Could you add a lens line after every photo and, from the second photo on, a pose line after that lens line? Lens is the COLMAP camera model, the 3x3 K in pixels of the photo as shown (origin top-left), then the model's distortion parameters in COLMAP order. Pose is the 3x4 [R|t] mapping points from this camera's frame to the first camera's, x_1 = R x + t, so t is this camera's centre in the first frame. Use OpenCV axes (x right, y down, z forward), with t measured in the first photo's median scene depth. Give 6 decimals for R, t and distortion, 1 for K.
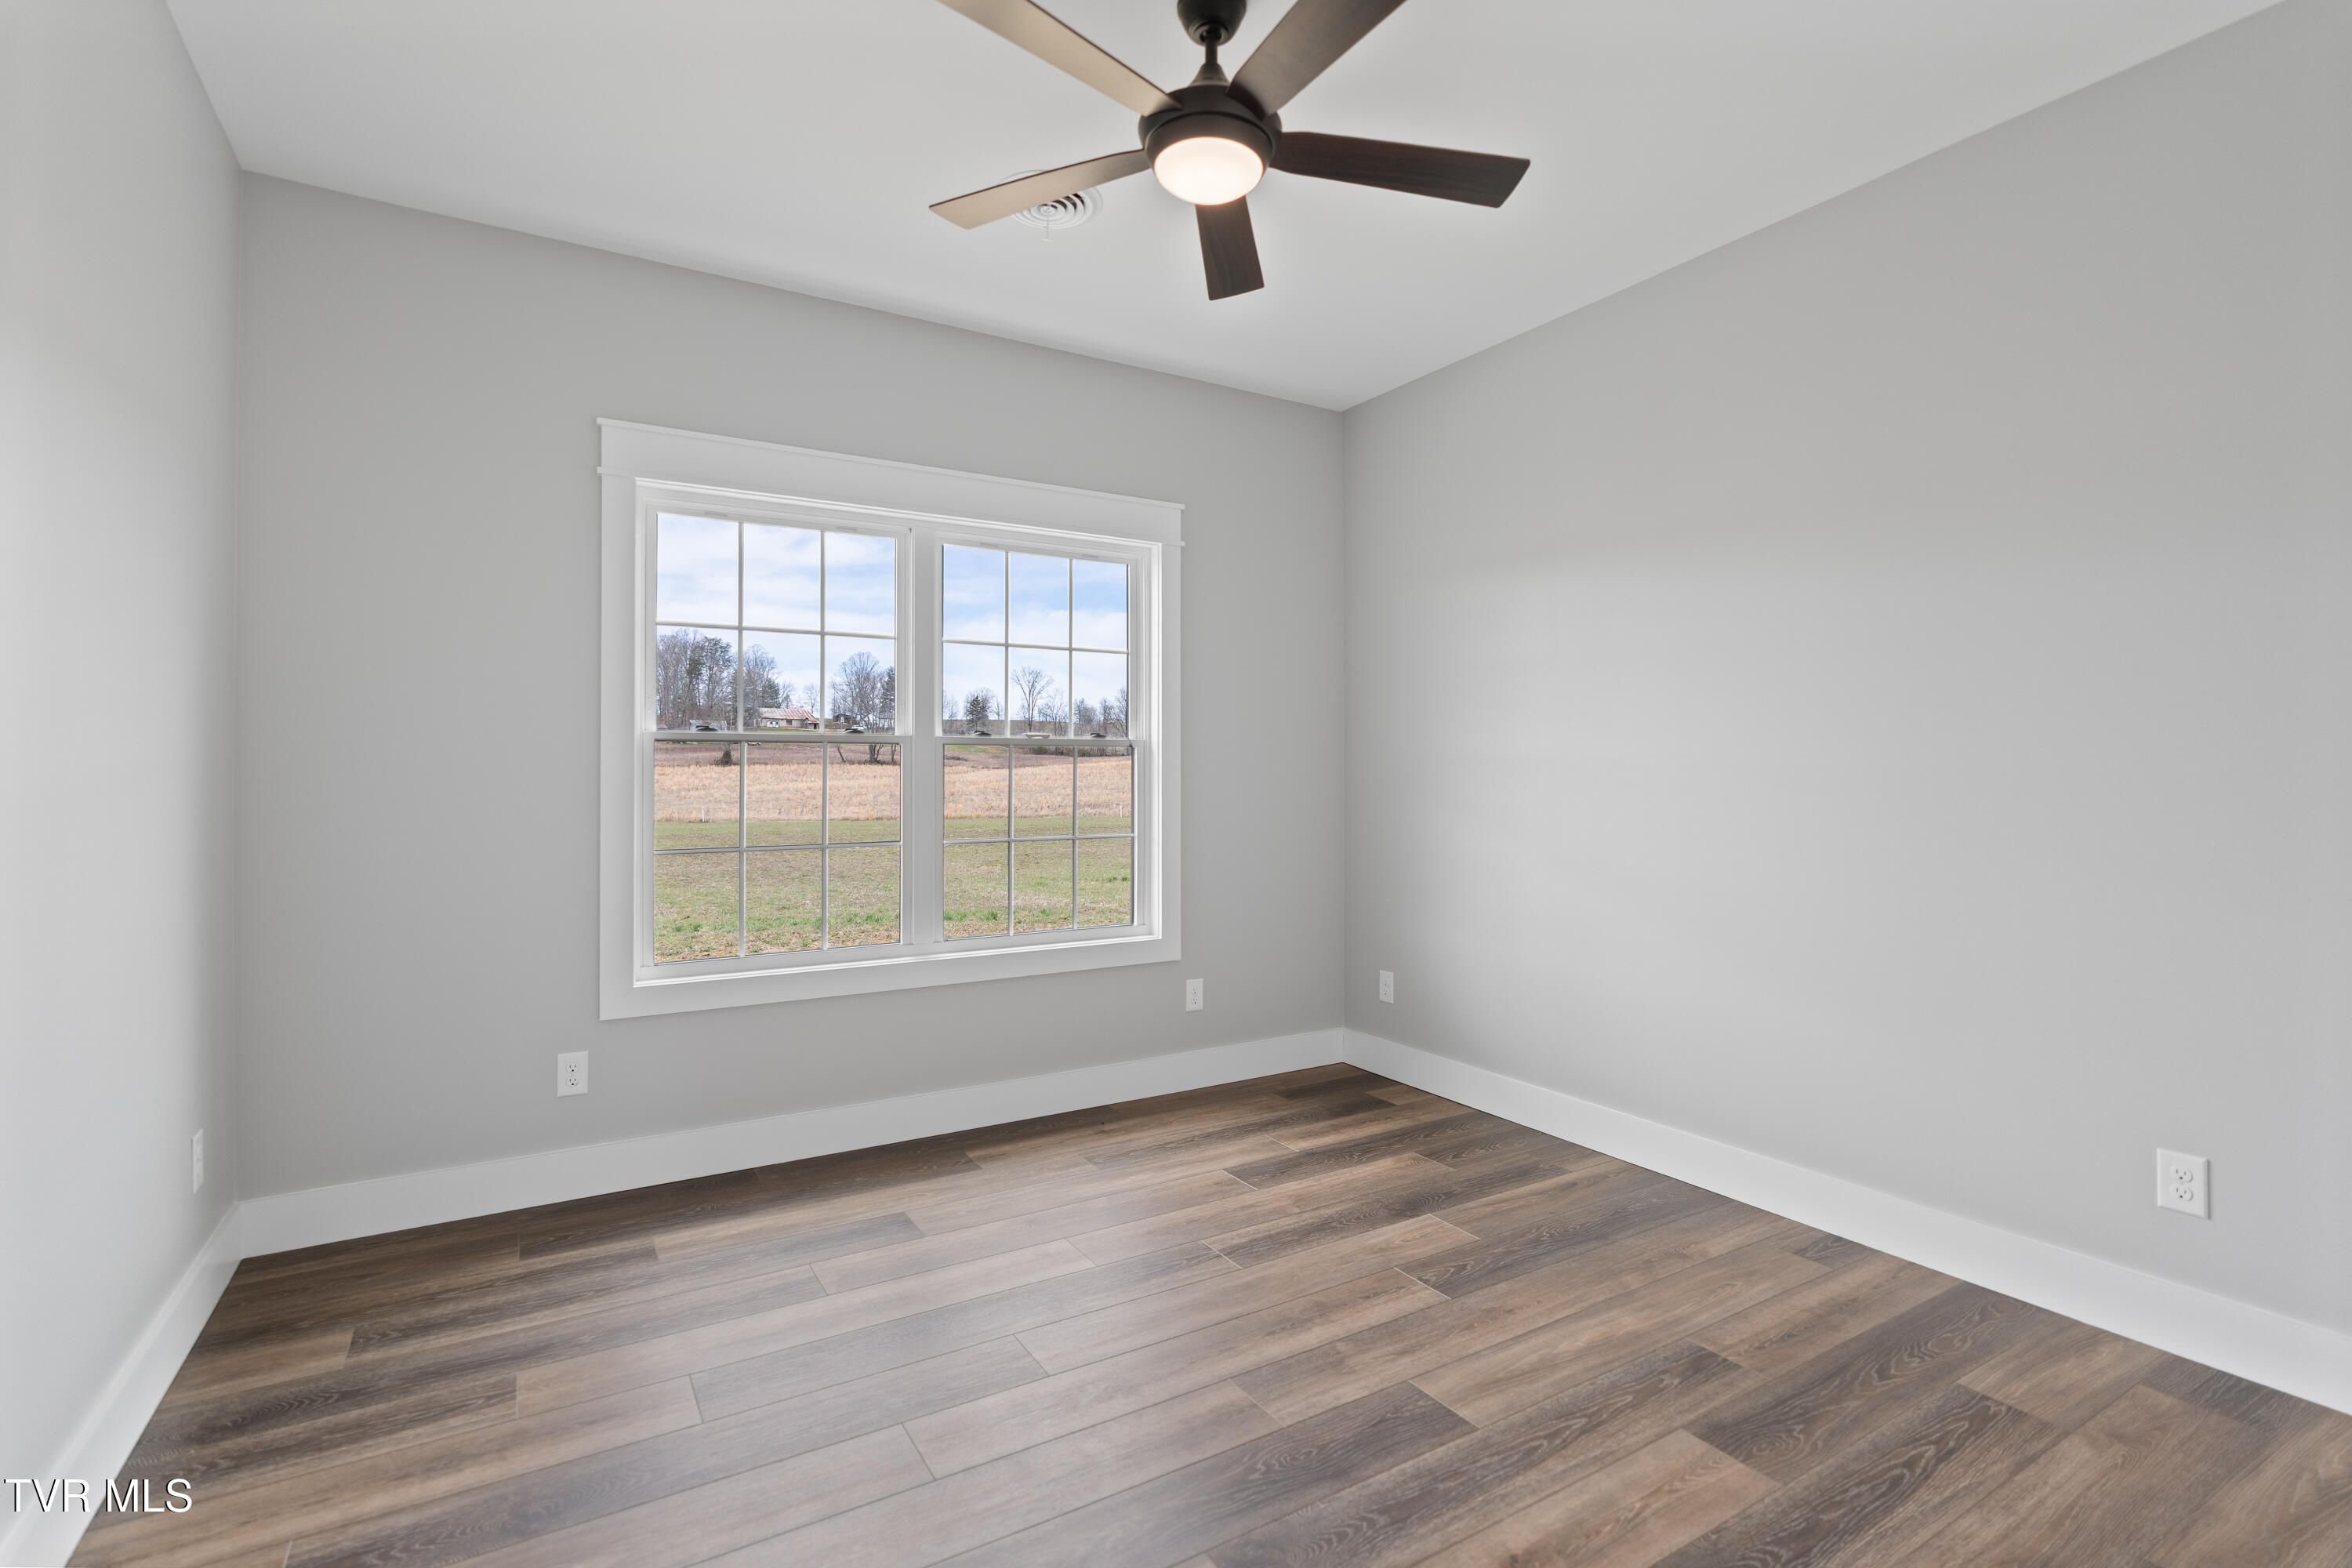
lens RADIAL K [[1097.3, 0, 1171.2], [0, 1097.3, 771.8], [0, 0, 1]] dist [-0.009809, 0.002718]
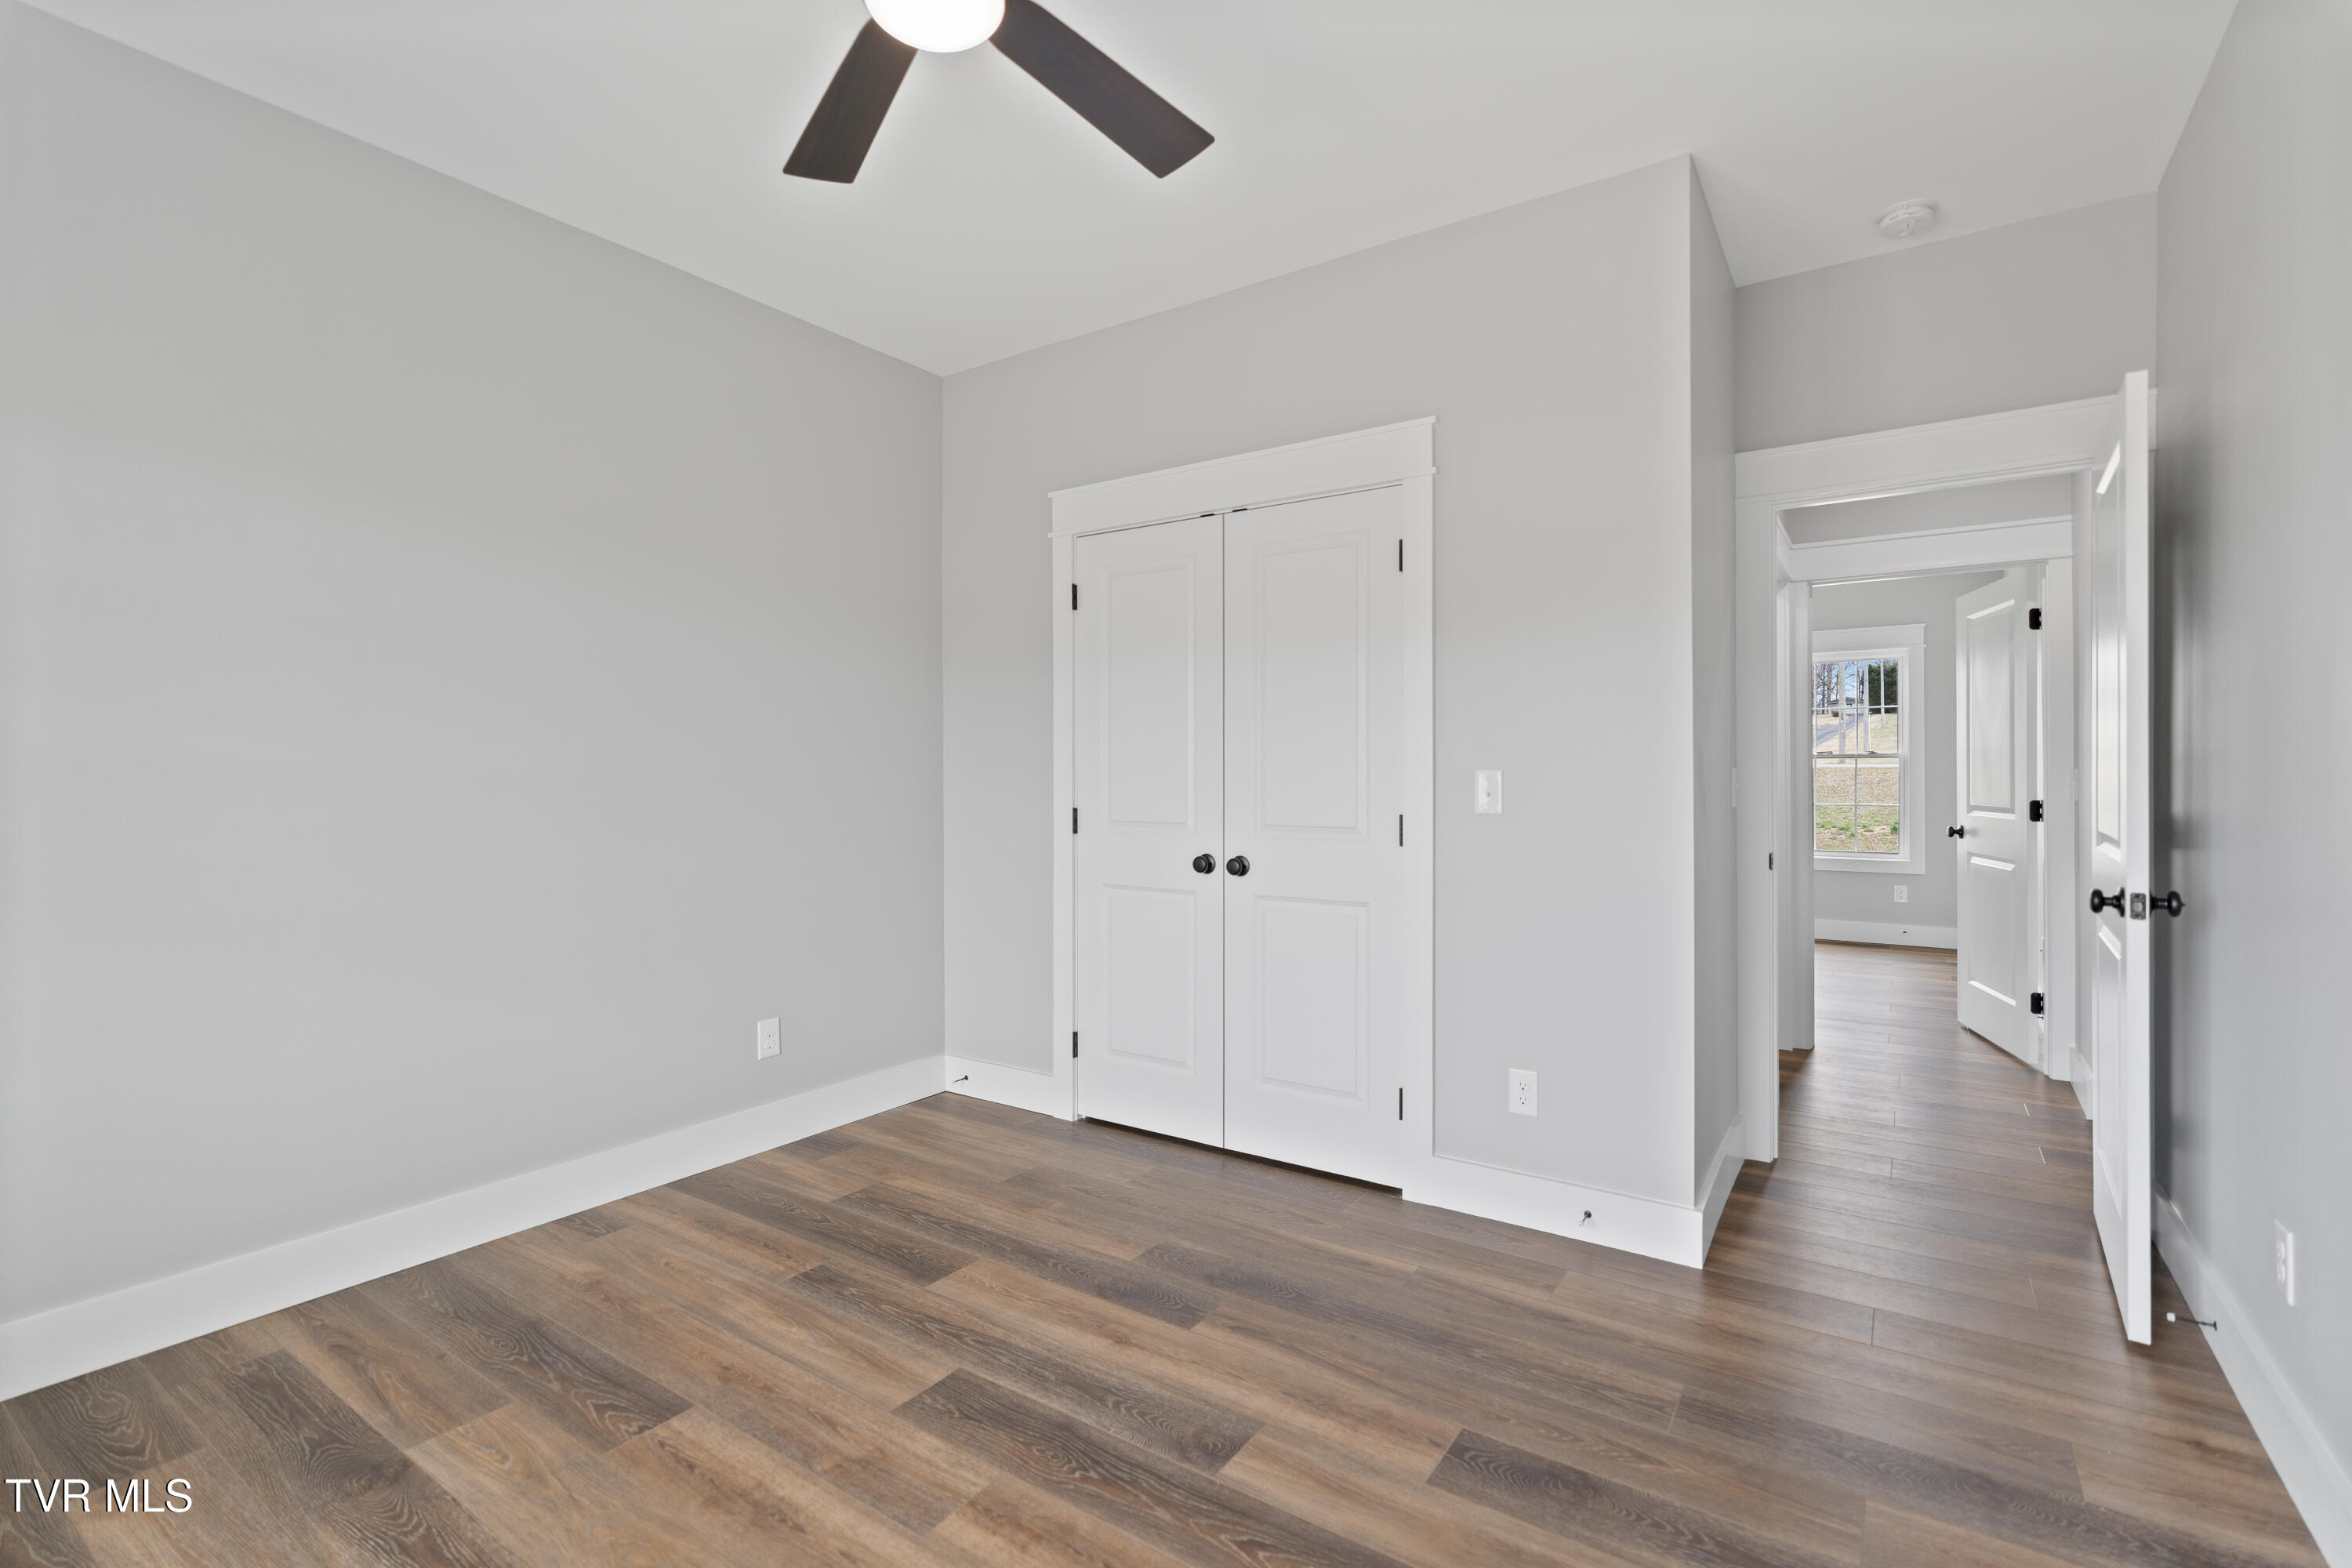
lens RADIAL K [[1097.3, 0, 1156.6], [0, 1097.3, 777.1], [0, 0, 1]] dist [-0.009809, 0.002718]
pose [[-0.412784, -0.005871, 0.910810, -0.709397], [0.000839, 0.999976, 0.006826, -0.006080], [-0.910828, 0.003582, -0.412769, 1.115996]]
